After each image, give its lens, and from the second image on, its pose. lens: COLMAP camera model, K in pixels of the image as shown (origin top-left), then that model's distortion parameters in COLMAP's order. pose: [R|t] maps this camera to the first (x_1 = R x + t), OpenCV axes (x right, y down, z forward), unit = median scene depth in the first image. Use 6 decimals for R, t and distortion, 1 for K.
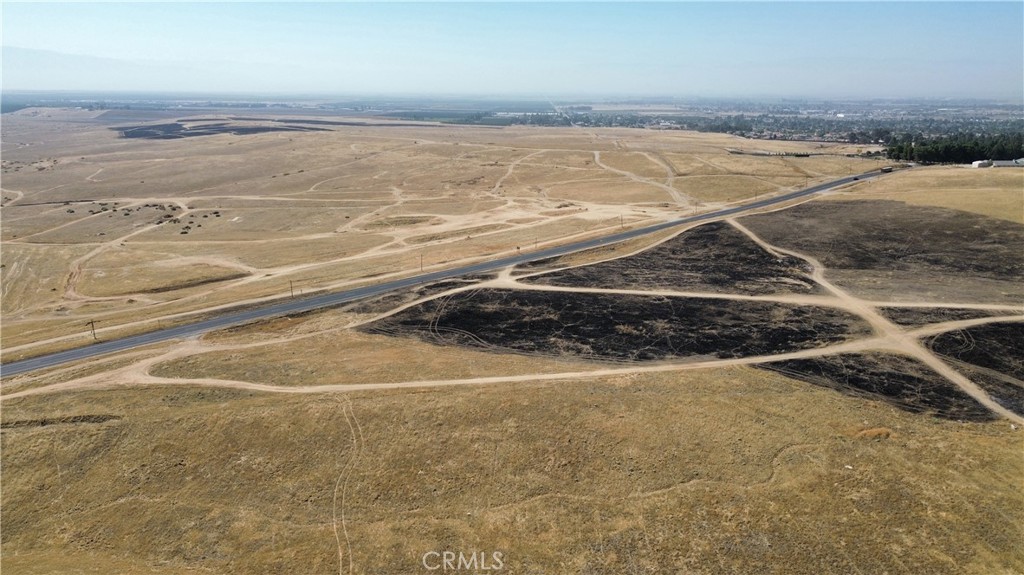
lens RADIAL K [[725.6, 0, 515.9], [0, 725.6, 288.3], [0, 0, 1]] dist [0.072054, -0.069375]
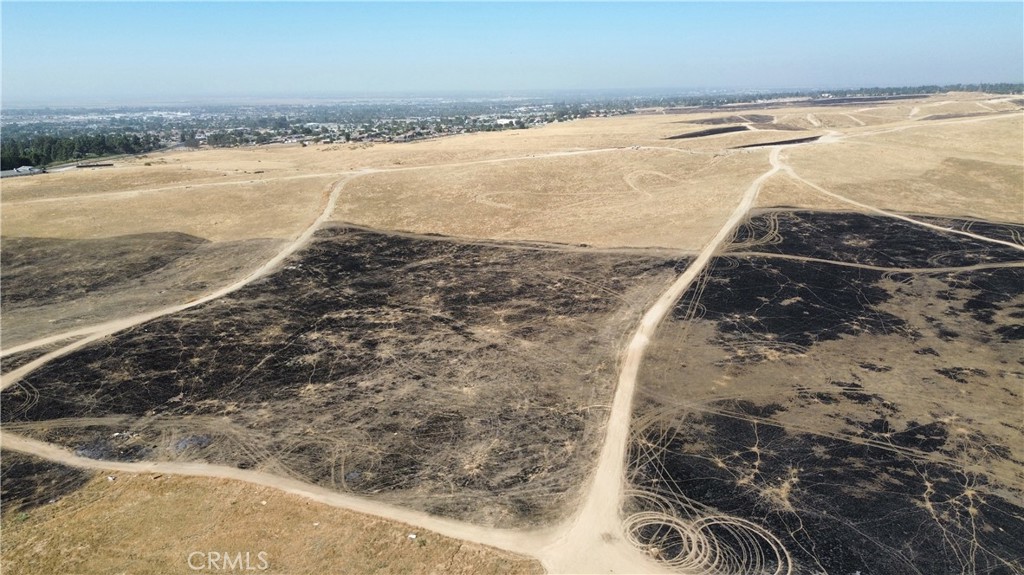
lens RADIAL K [[725.6, 0, 515.9], [0, 725.6, 288.3], [0, 0, 1]] dist [0.072054, -0.069375]
pose [[0.383843, -0.253351, 0.887963, 0.085480], [0.258368, 0.952683, 0.160131, -0.029391], [-0.886516, 0.167956, 0.431139, 0.097828]]
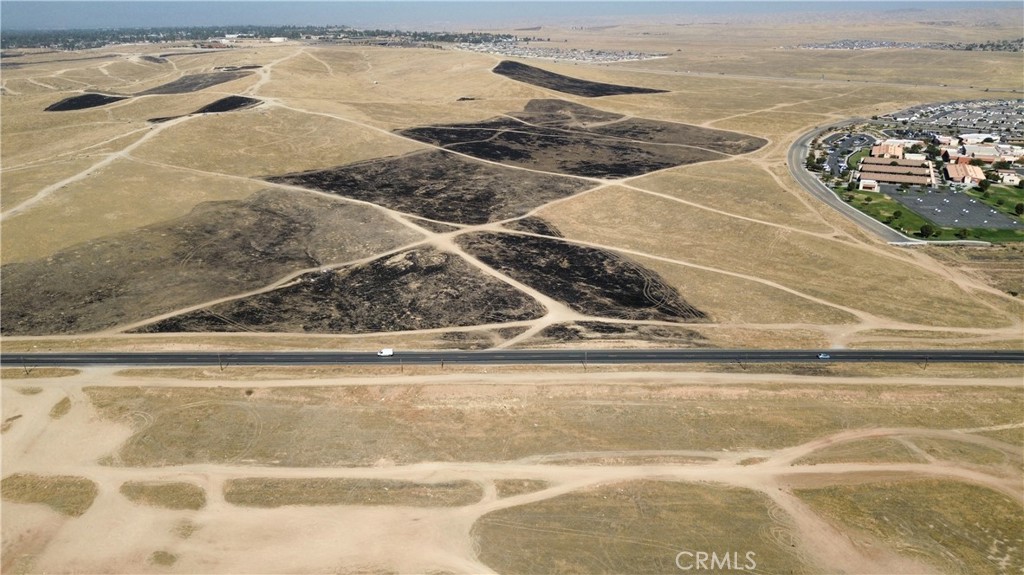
lens RADIAL K [[725.6, 0, 515.9], [0, 725.6, 288.3], [0, 0, 1]] dist [0.072054, -0.069375]
pose [[-0.758145, -0.223888, 0.612445, -0.711030], [0.178644, 0.831966, 0.525280, -0.710606], [-0.627138, 0.507649, -0.590755, 1.880820]]
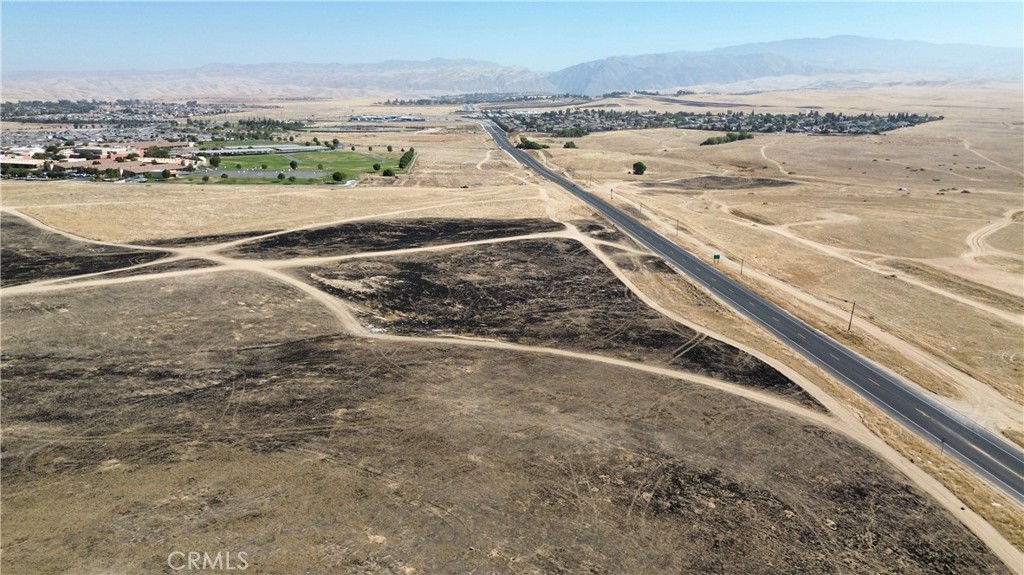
lens RADIAL K [[725.6, 0, 515.9], [0, 725.6, 288.3], [0, 0, 1]] dist [0.072054, -0.069375]
pose [[-0.596025, 0.205272, -0.776284, 0.944654], [-0.213381, 0.891520, 0.399576, -0.376280], [0.774095, 0.403802, -0.487567, 1.659513]]
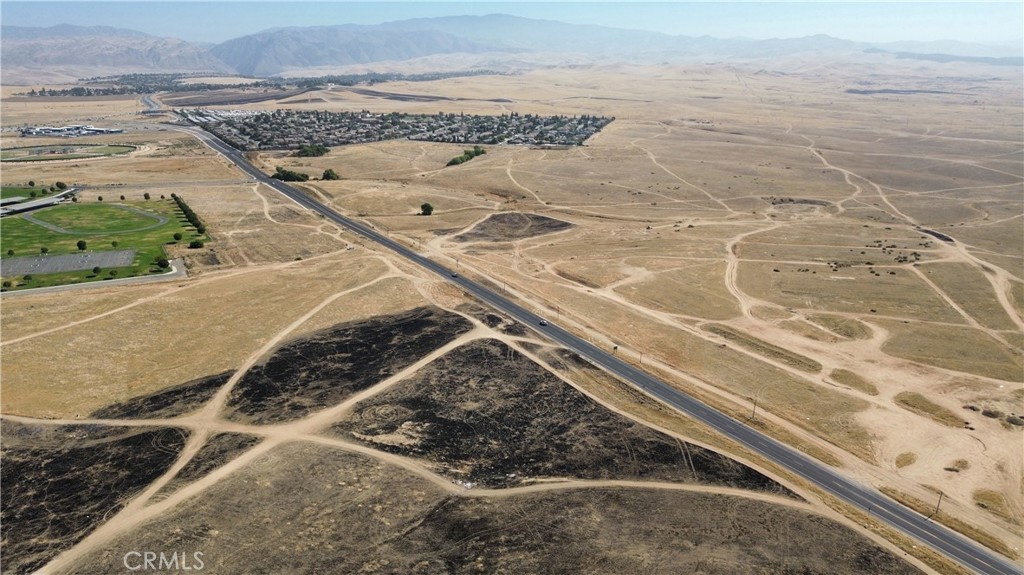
lens RADIAL K [[725.6, 0, 515.9], [0, 725.6, 288.3], [0, 0, 1]] dist [0.072054, -0.069375]
pose [[-0.211071, 0.284473, -0.935160, 1.257713], [-0.257472, 0.906747, 0.333943, -0.573681], [0.942951, 0.311263, -0.118144, 1.321028]]
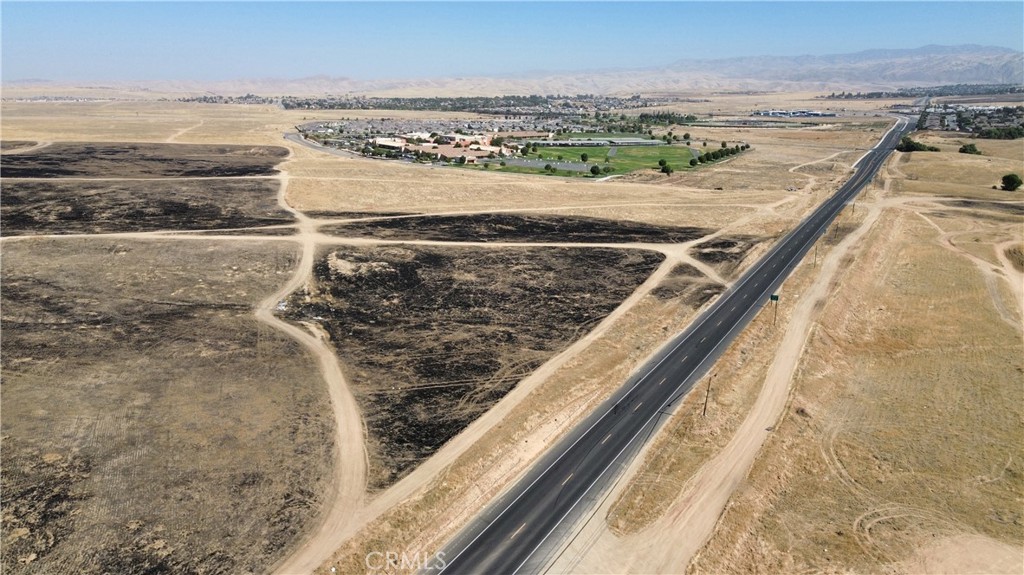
lens RADIAL K [[725.6, 0, 515.9], [0, 725.6, 288.3], [0, 0, 1]] dist [0.072054, -0.069375]
pose [[-0.944548, 0.085442, -0.317064, 0.502517], [-0.088373, 0.863791, 0.496039, -0.441450], [0.316260, 0.496553, -0.808341, 1.899236]]
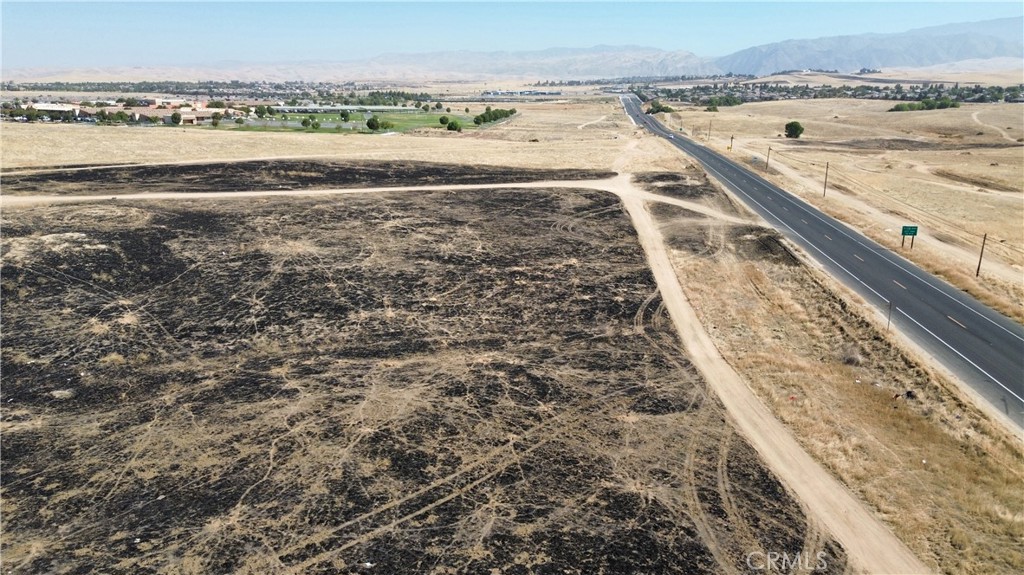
lens RADIAL K [[729.9, 0, 516.7], [0, 729.9, 282.0], [0, 0, 1]] dist [0.052325, -0.040002]
pose [[-0.752197, 0.171716, -0.636170, 0.445049], [-0.175726, 0.878210, 0.444823, -0.198975], [0.635074, 0.446387, -0.630412, 1.506316]]
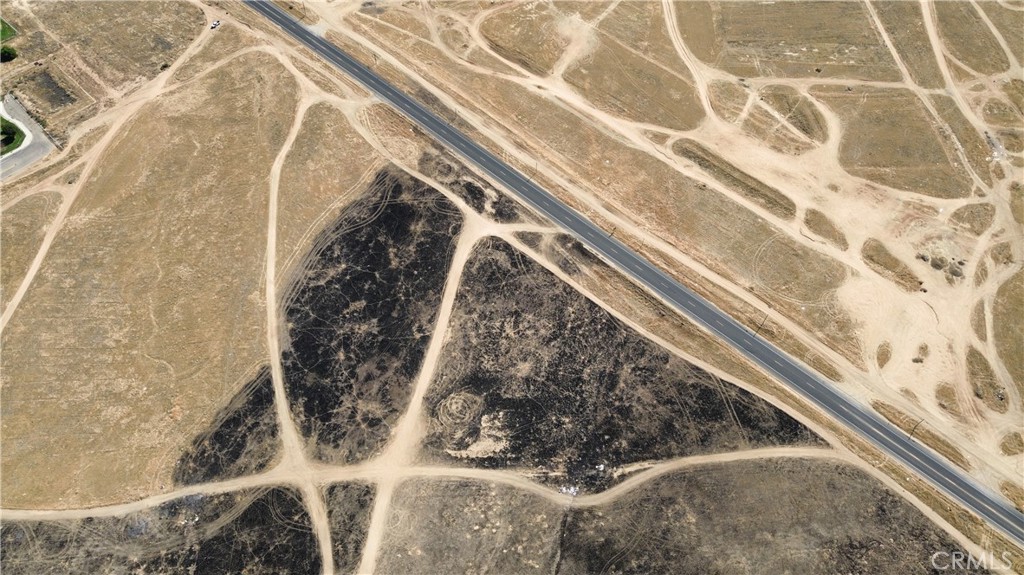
lens RADIAL K [[725.6, 0, 515.9], [0, 725.6, 288.3], [0, 0, 1]] dist [0.072054, -0.069375]
pose [[0.080572, 0.824364, -0.560296, 0.848901], [-0.258887, 0.560140, 0.786906, -1.042077], [0.962541, 0.081650, 0.258549, 0.846317]]
